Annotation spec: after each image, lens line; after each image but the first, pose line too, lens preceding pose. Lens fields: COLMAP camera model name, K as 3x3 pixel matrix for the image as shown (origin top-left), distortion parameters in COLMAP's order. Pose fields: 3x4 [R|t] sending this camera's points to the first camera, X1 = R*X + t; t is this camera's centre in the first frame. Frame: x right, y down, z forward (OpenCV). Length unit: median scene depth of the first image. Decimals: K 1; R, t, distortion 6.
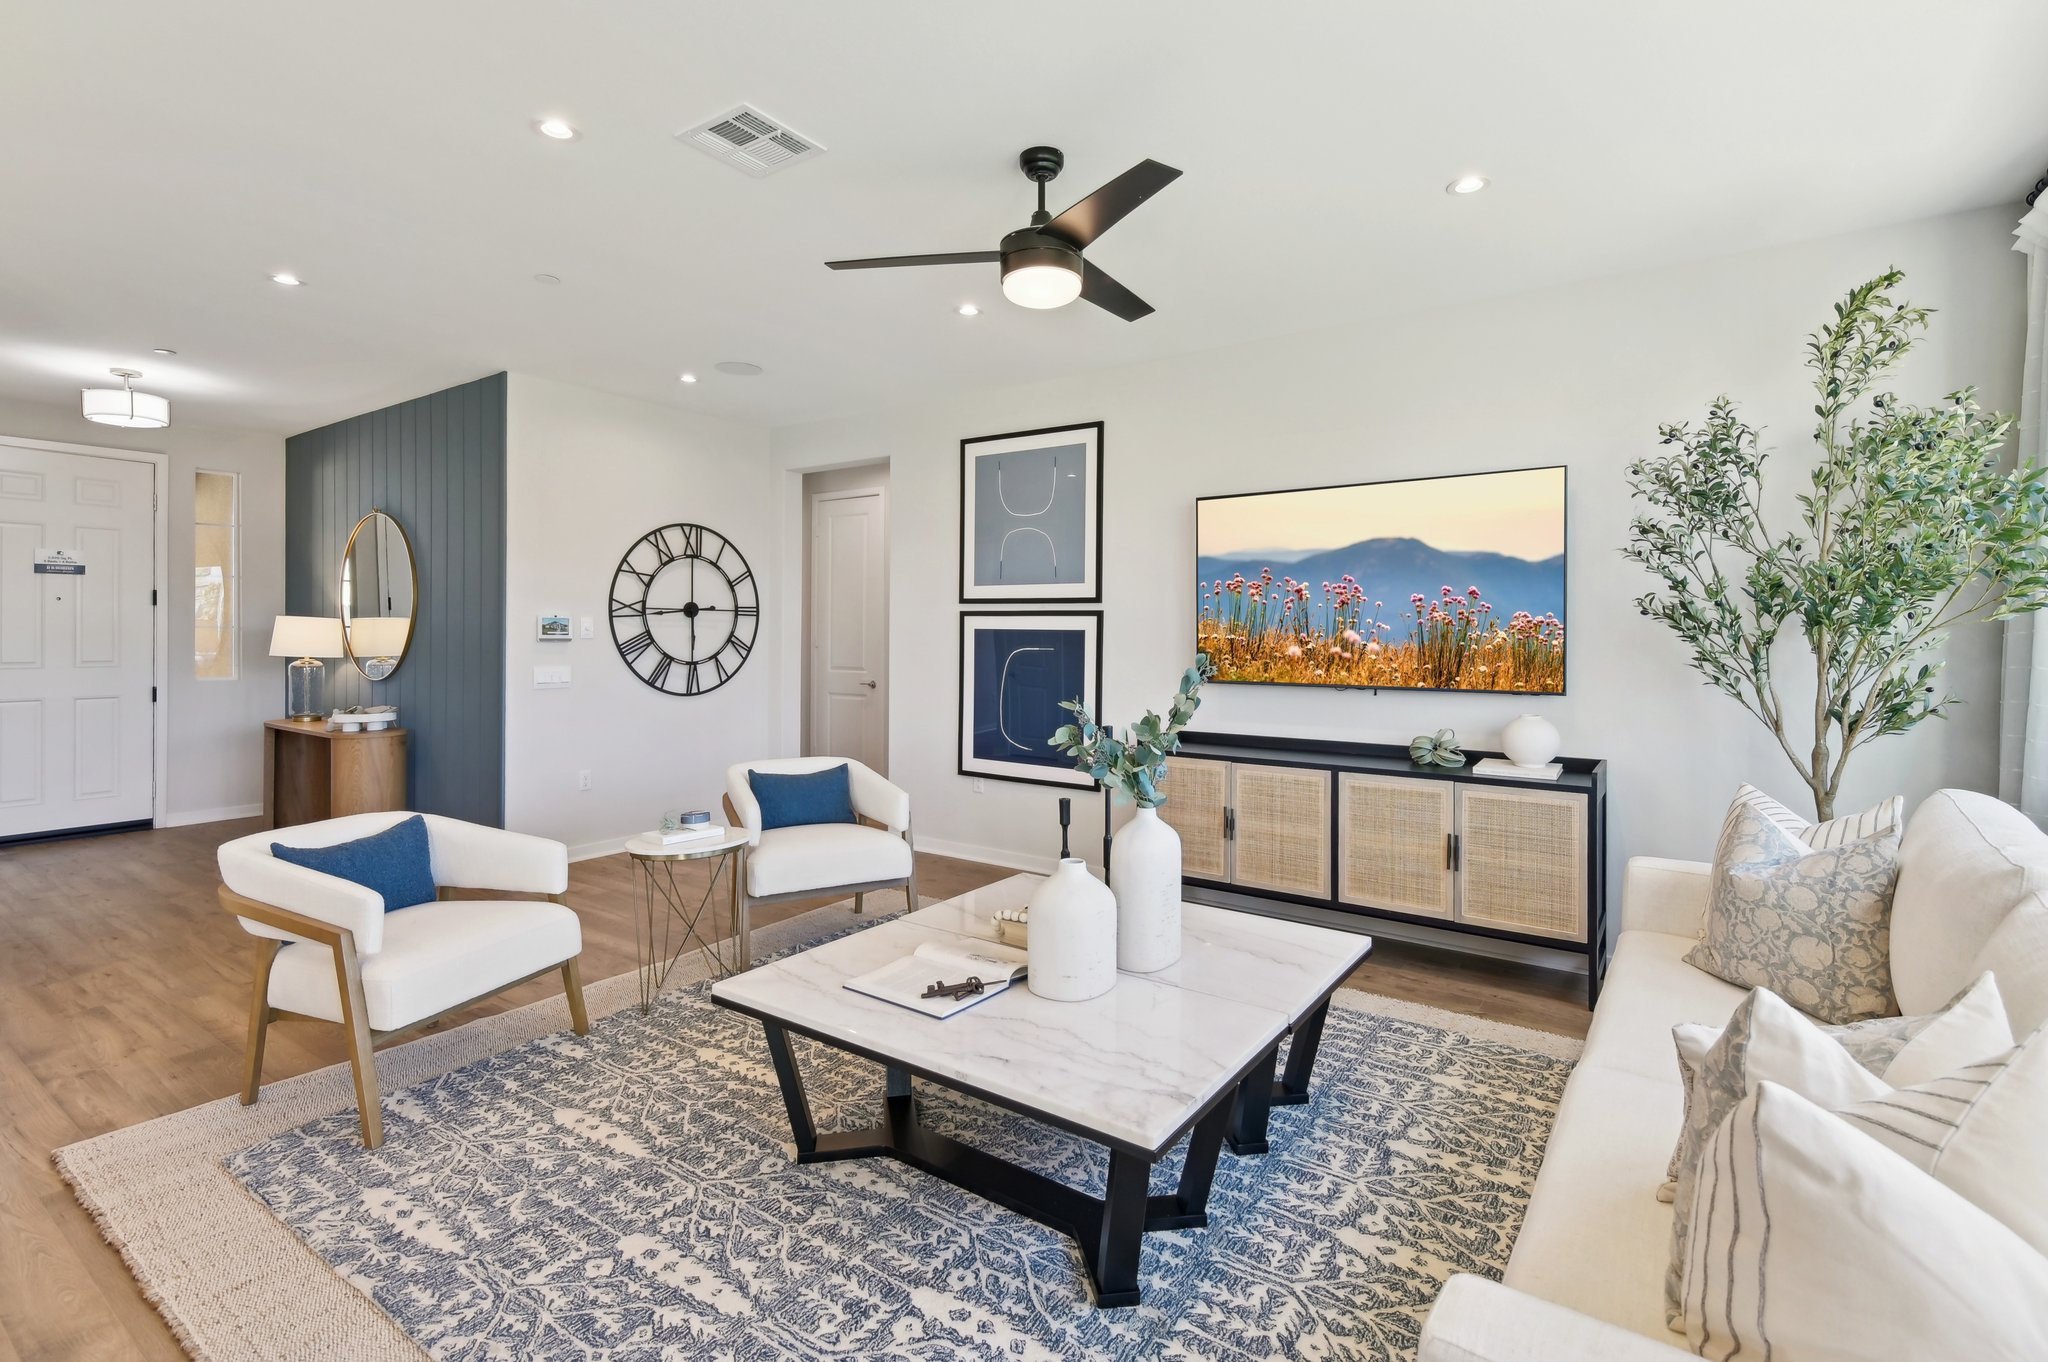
lens RADIAL K [[957.1, 0, 1023.7], [0, 957.1, 642.5], [0, 0, 1]] dist [0.008690, -0.000787]
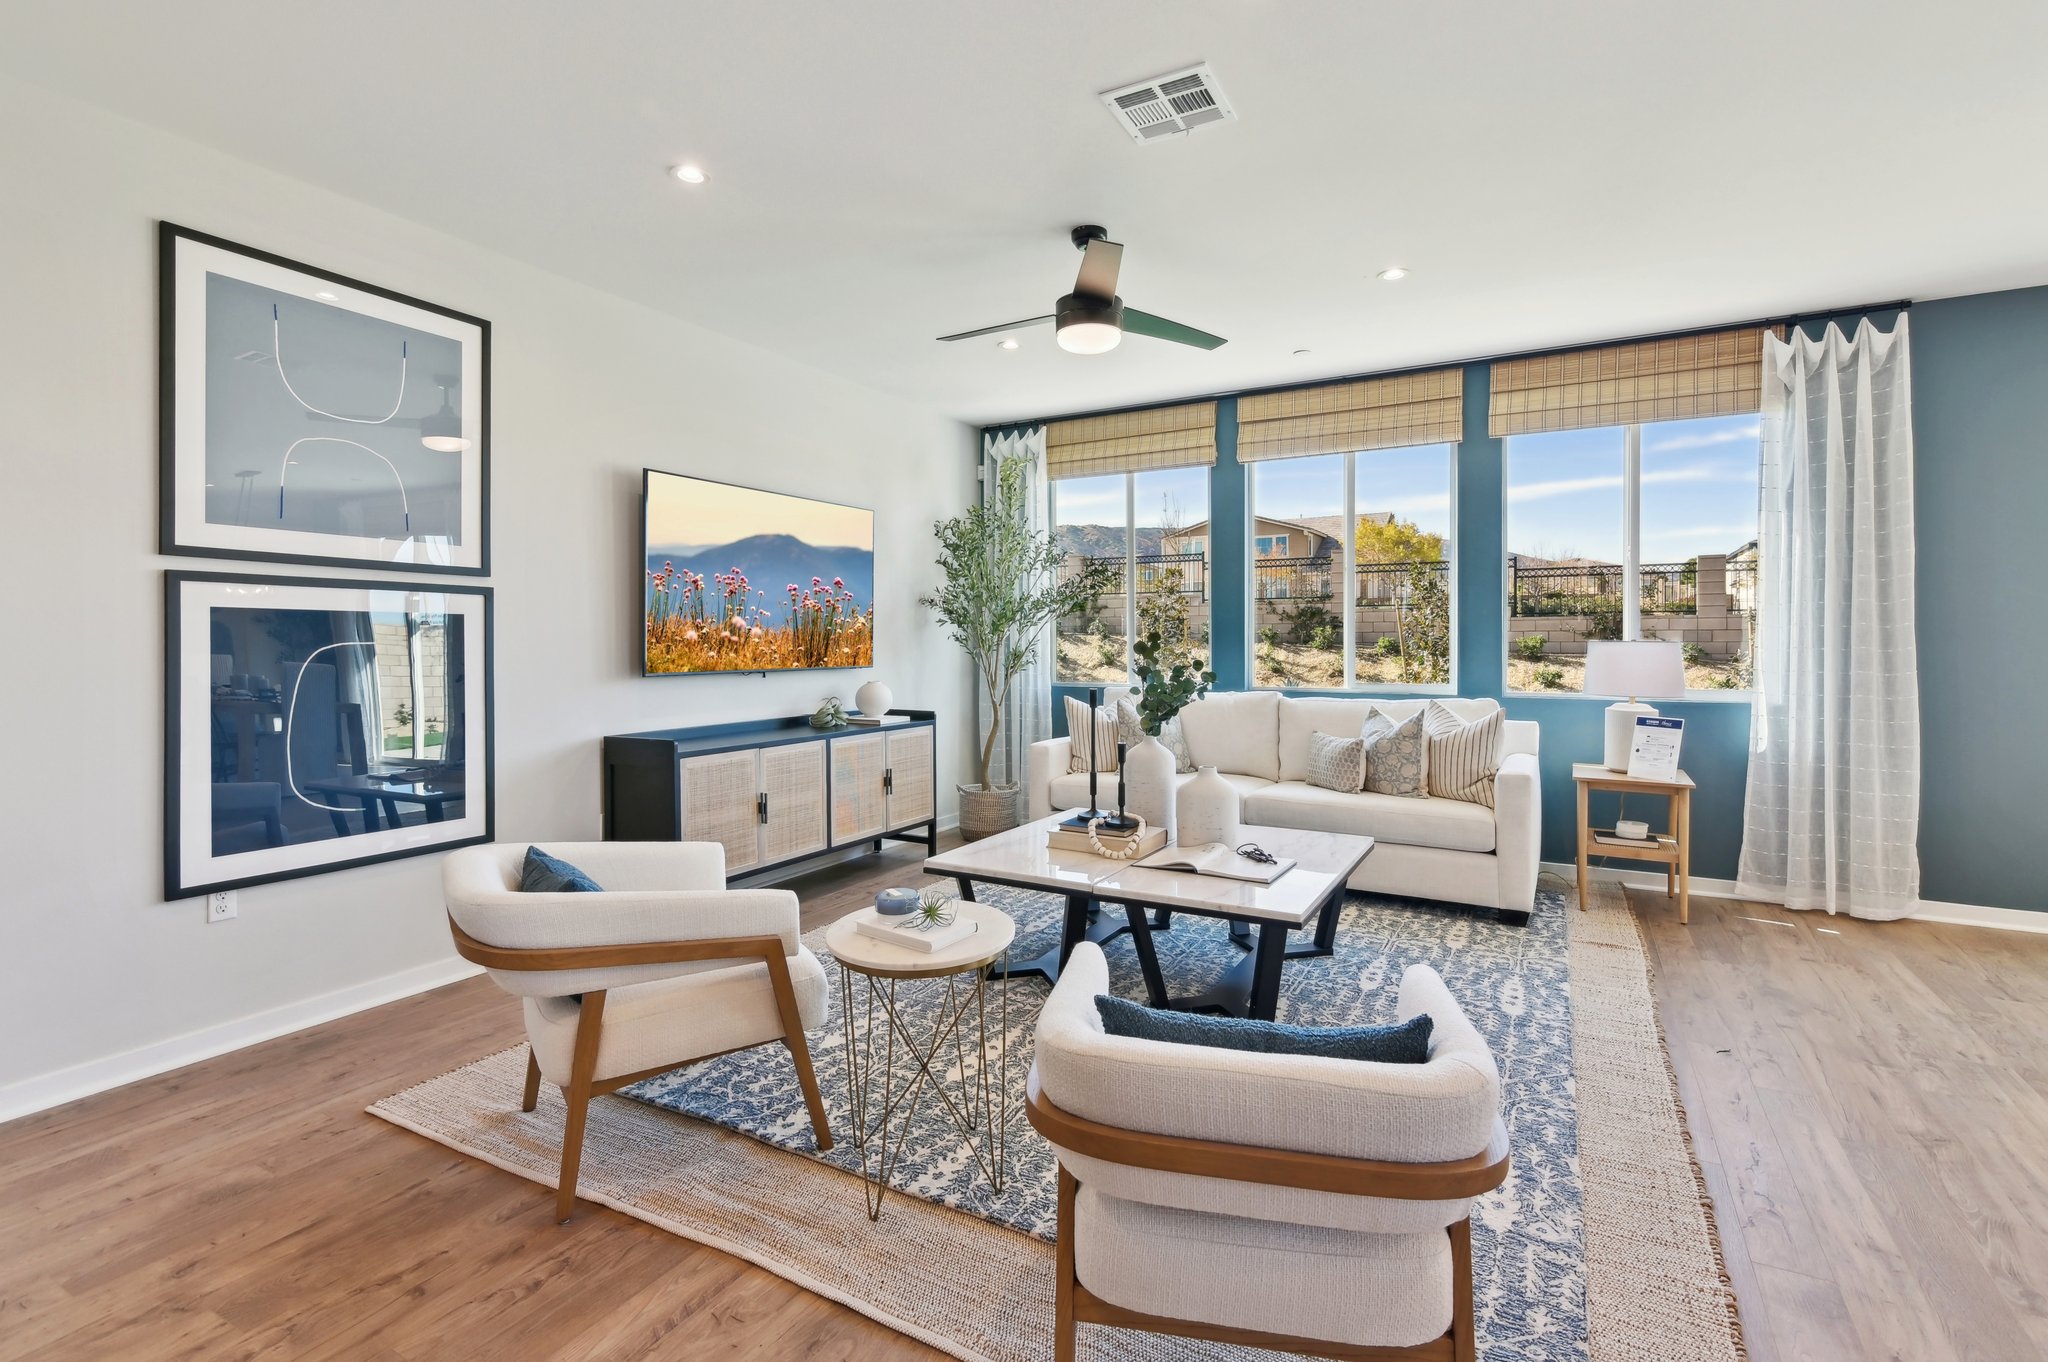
lens RADIAL K [[957.1, 0, 1025.7], [0, 957.1, 652.8], [0, 0, 1]] dist [0.008690, -0.000787]
pose [[-0.107215, -0.017305, 0.994085, -0.825957], [0.013409, 0.999732, 0.018849, 0.008941], [-0.994145, 0.015351, -0.106954, 0.834005]]
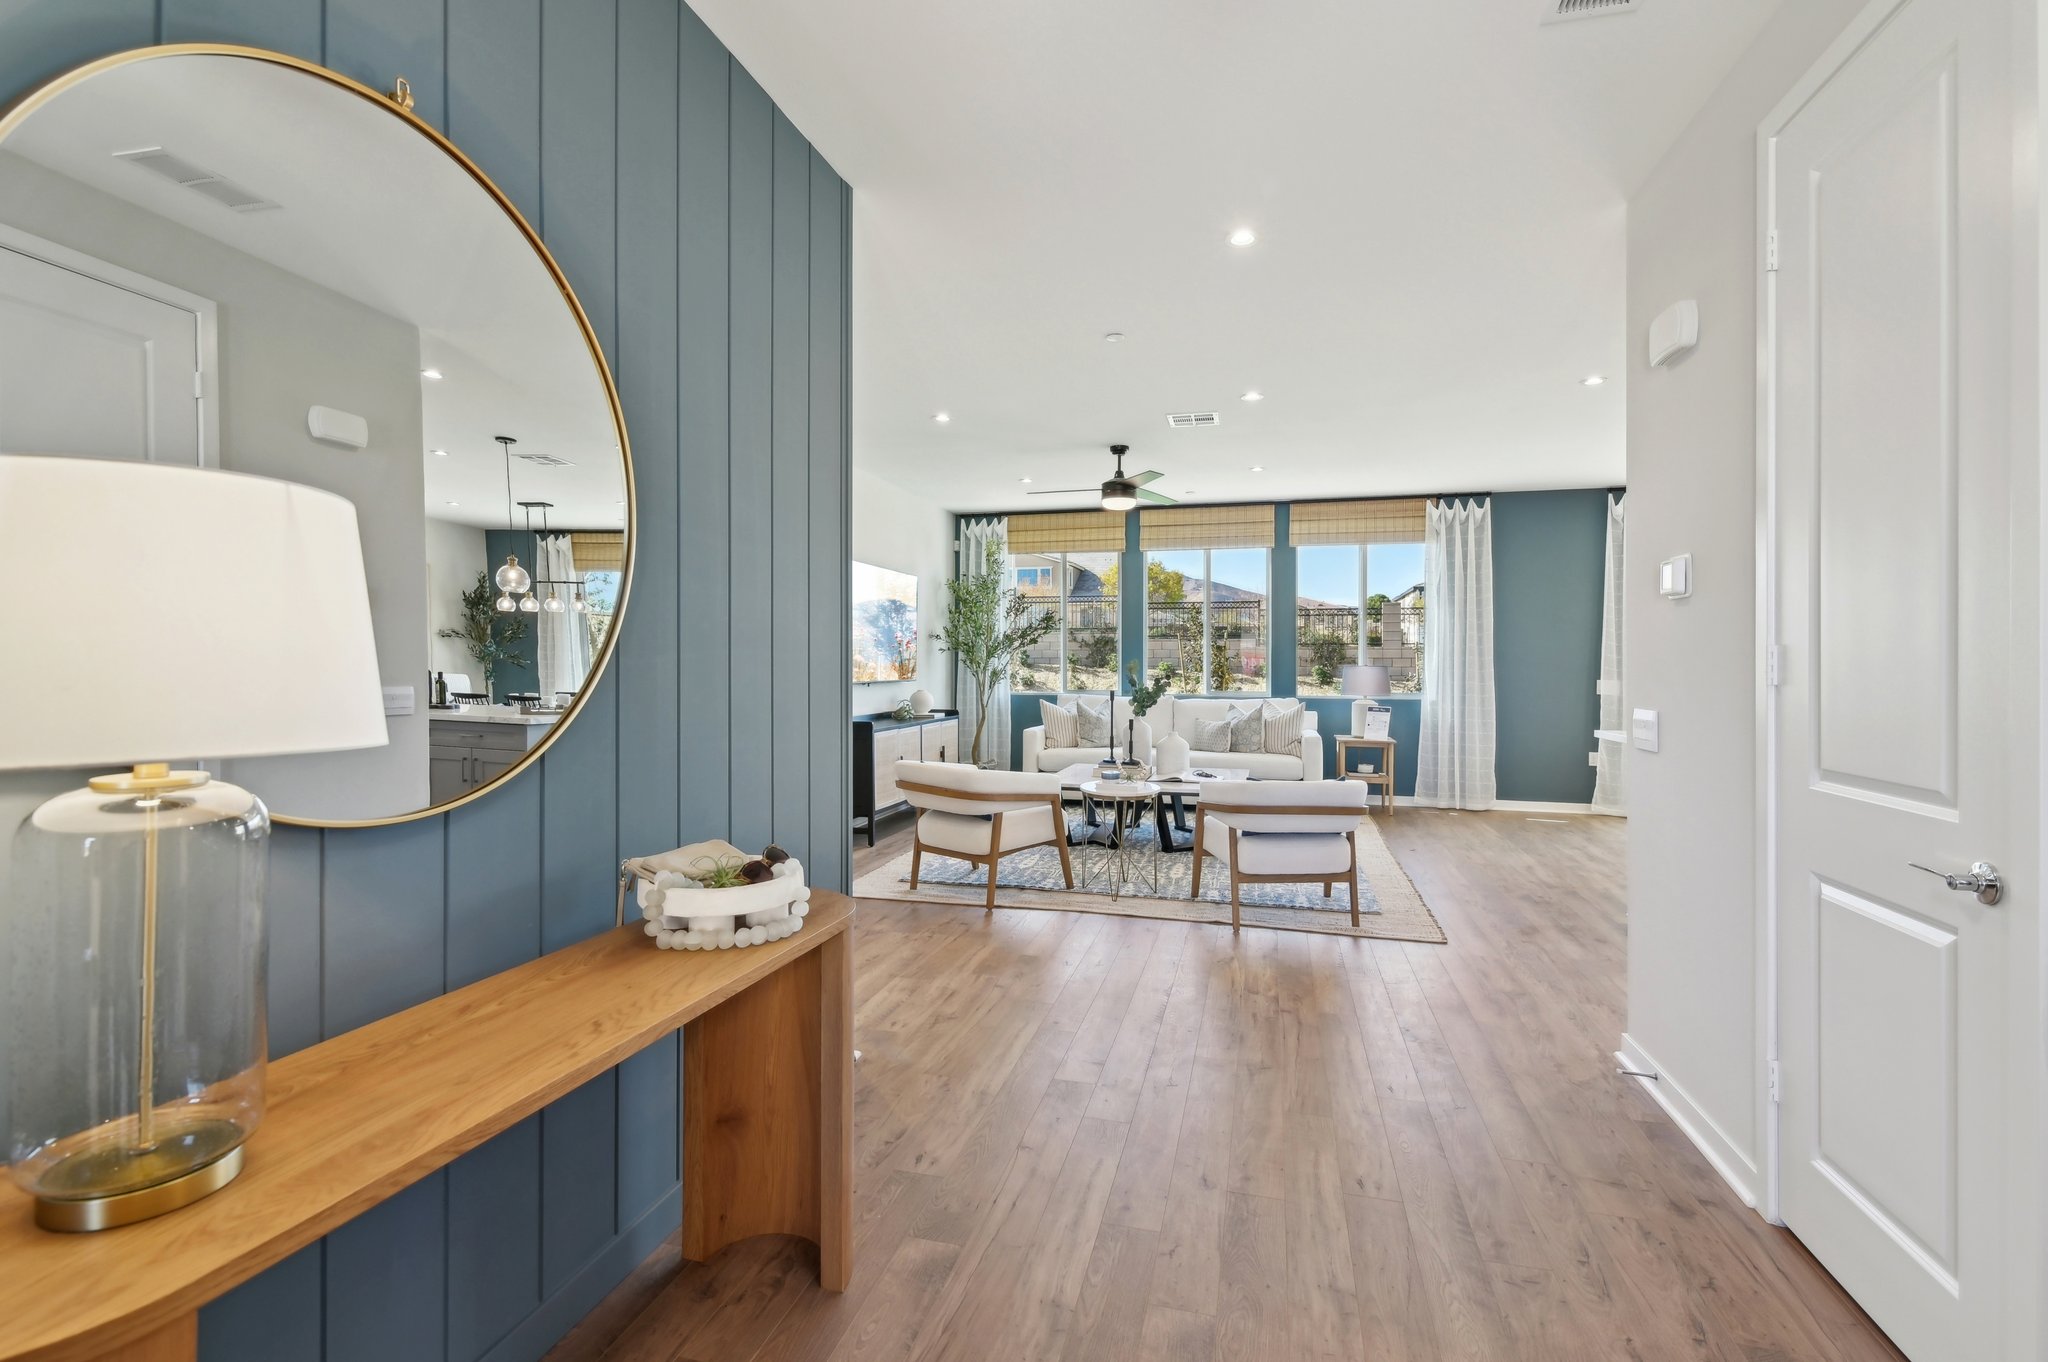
lens RADIAL K [[957.1, 0, 1019.7], [0, 957.1, 665.0], [0, 0, 1]] dist [0.008690, -0.000787]
pose [[-0.353533, -0.007552, 0.935392, -1.340082], [0.005837, 0.999930, 0.010279, 0.000419], [-0.935404, 0.009094, -0.353464, 1.328055]]
